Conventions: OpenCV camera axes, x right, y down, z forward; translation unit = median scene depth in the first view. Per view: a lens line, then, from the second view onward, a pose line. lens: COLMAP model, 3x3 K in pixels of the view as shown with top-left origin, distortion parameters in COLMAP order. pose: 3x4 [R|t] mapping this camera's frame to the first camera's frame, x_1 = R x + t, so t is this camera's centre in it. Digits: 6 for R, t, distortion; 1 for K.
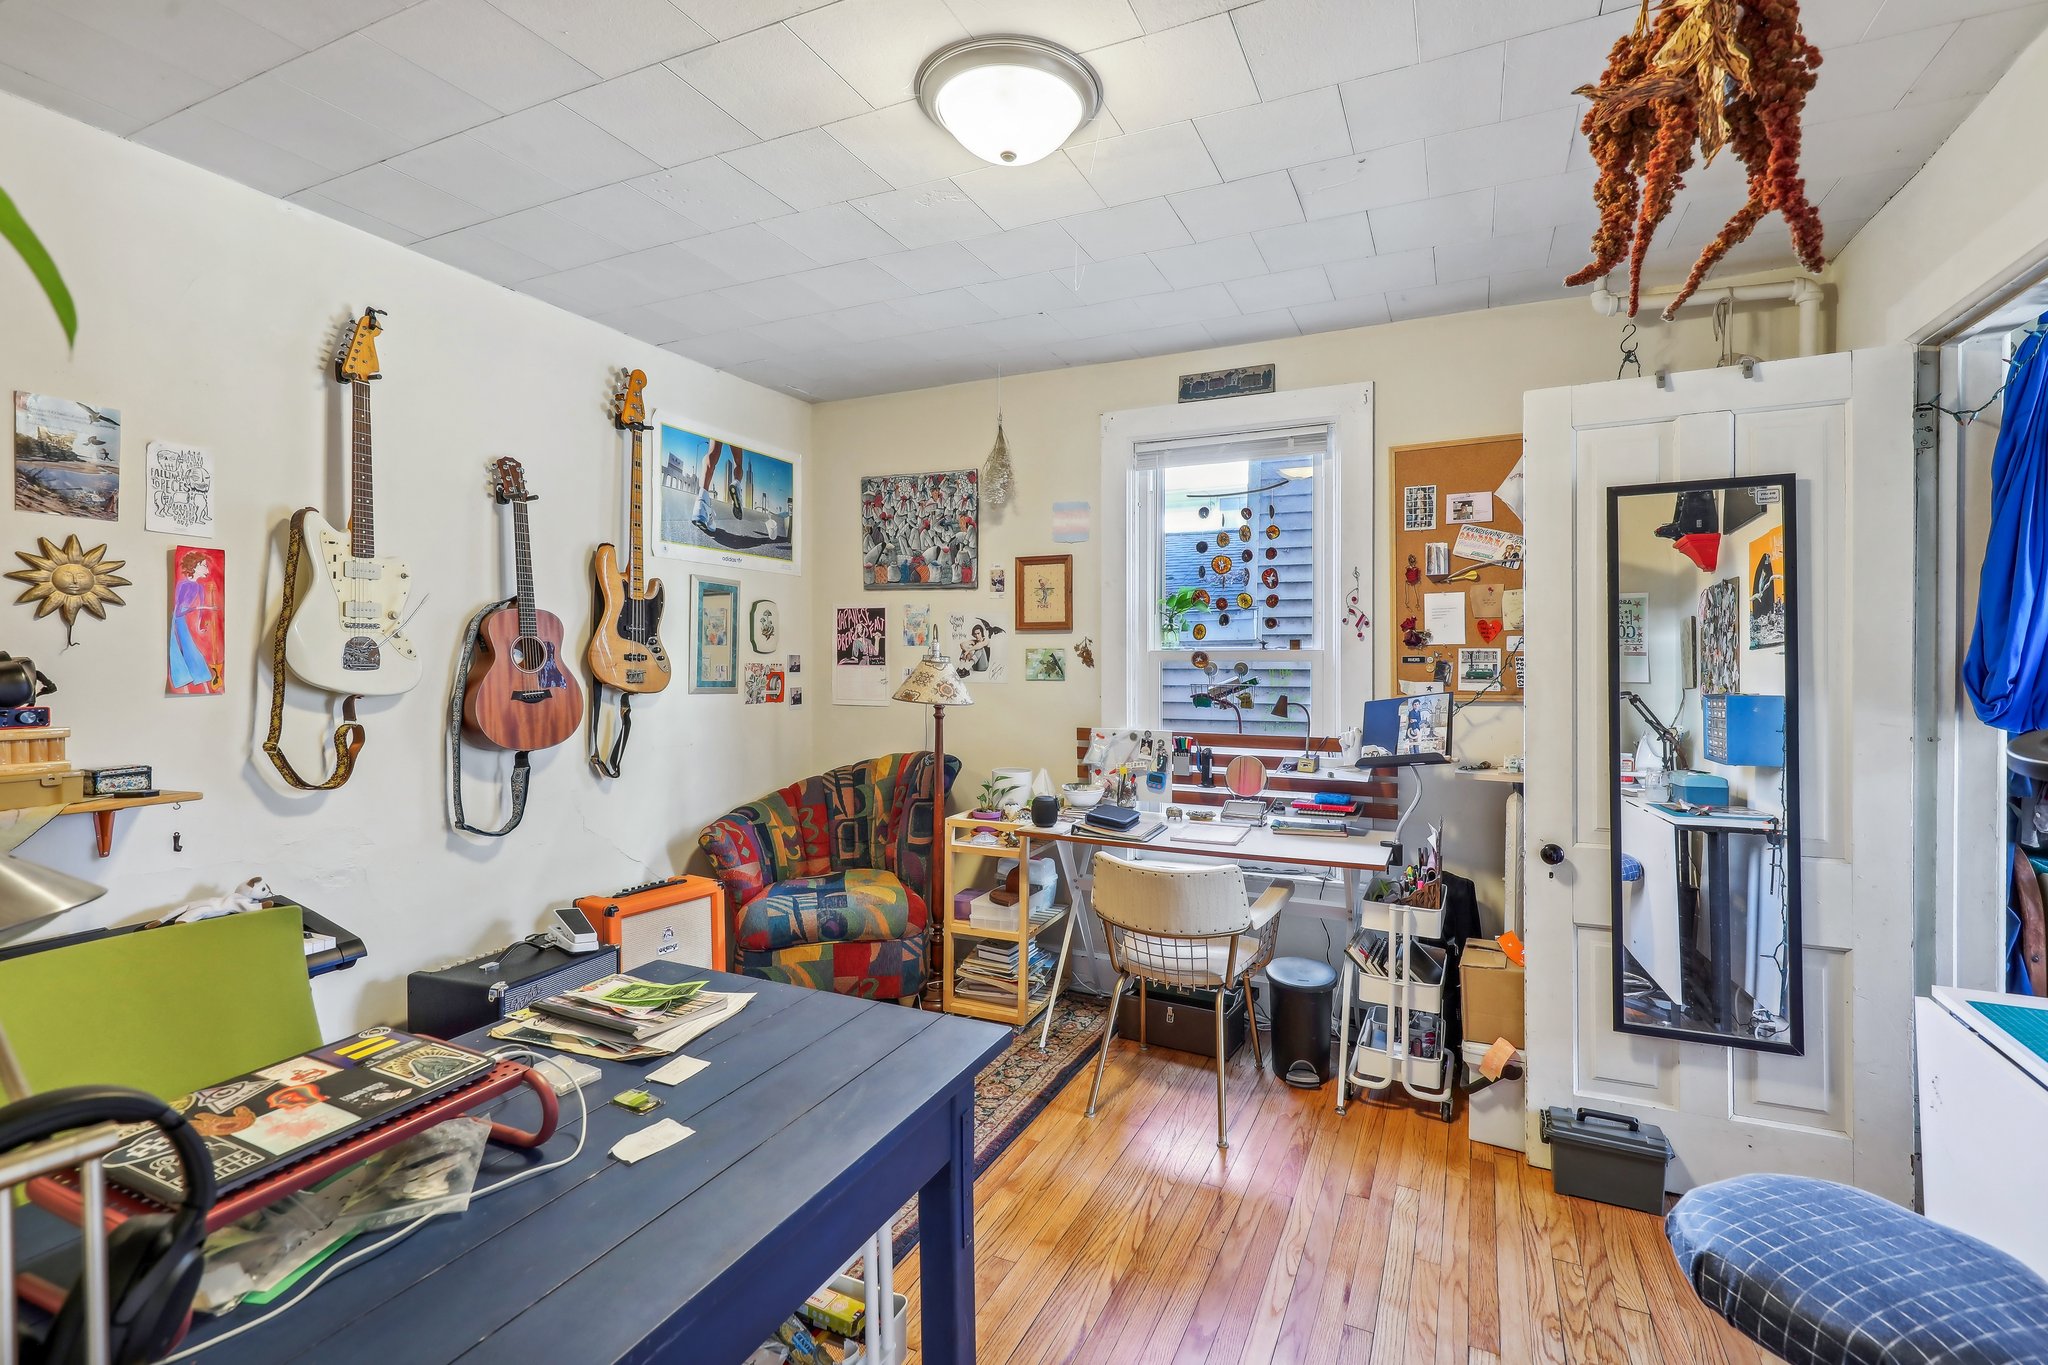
lens RADIAL K [[935.2, 0, 1024.0], [0, 935.2, 682.5], [0, 0, 1]] dist [0.002621, -0.000236]
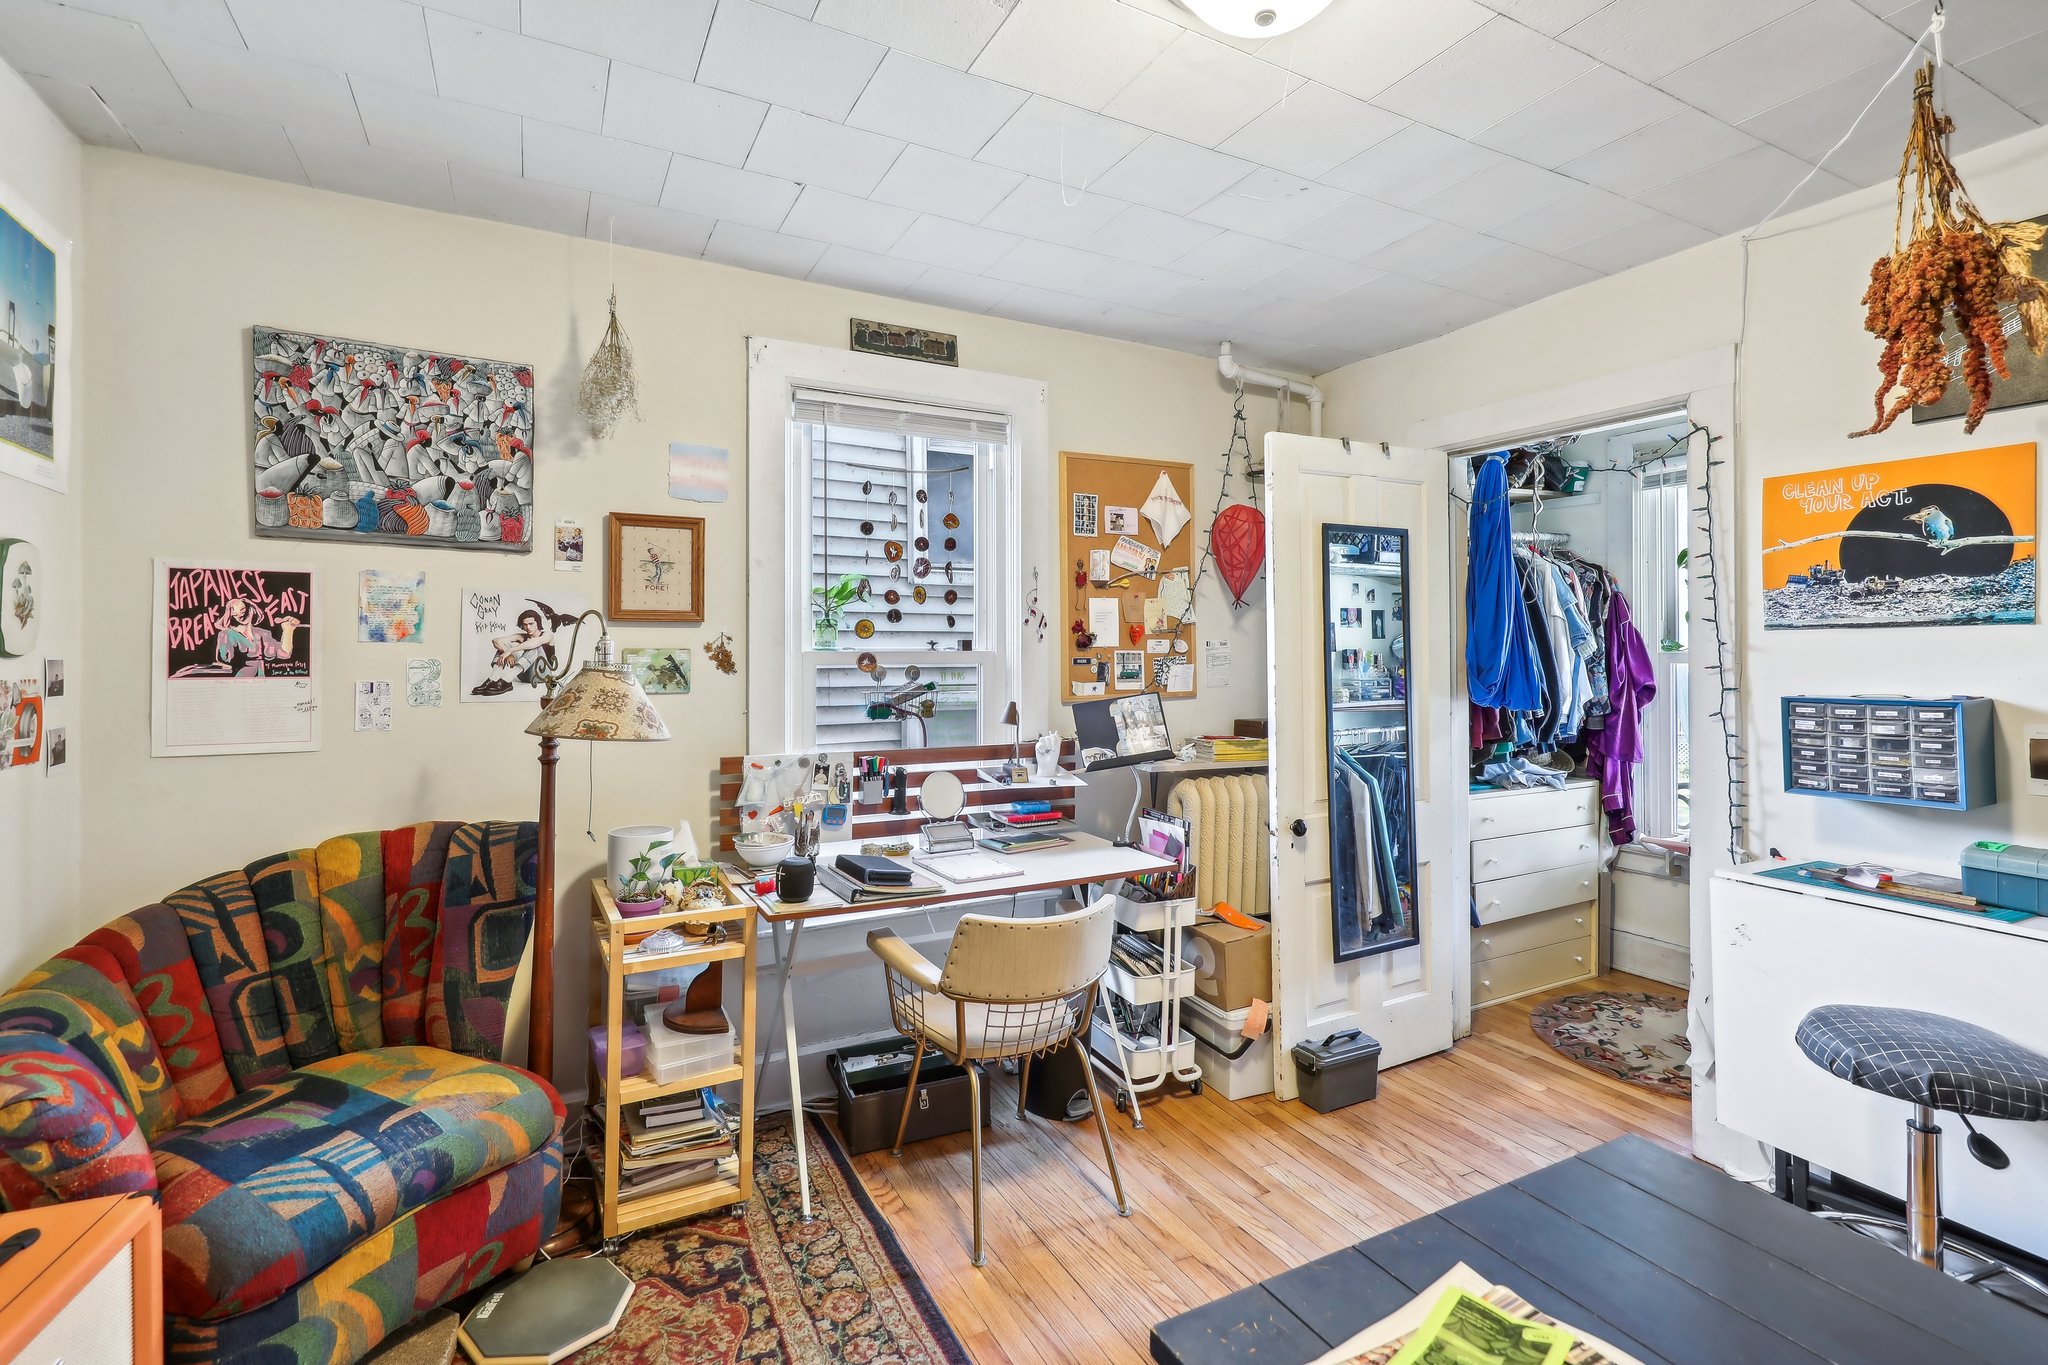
lens RADIAL K [[951.1, 0, 1031.9], [0, 951.1, 652.9], [0, 0, 1]] dist [0.005669, -0.000470]
pose [[0.590429, -0.003666, 0.807081, -0.388531], [0.019967, 0.999750, -0.010067, -0.020350], [-0.806843, 0.022059, 0.590354, 0.360234]]
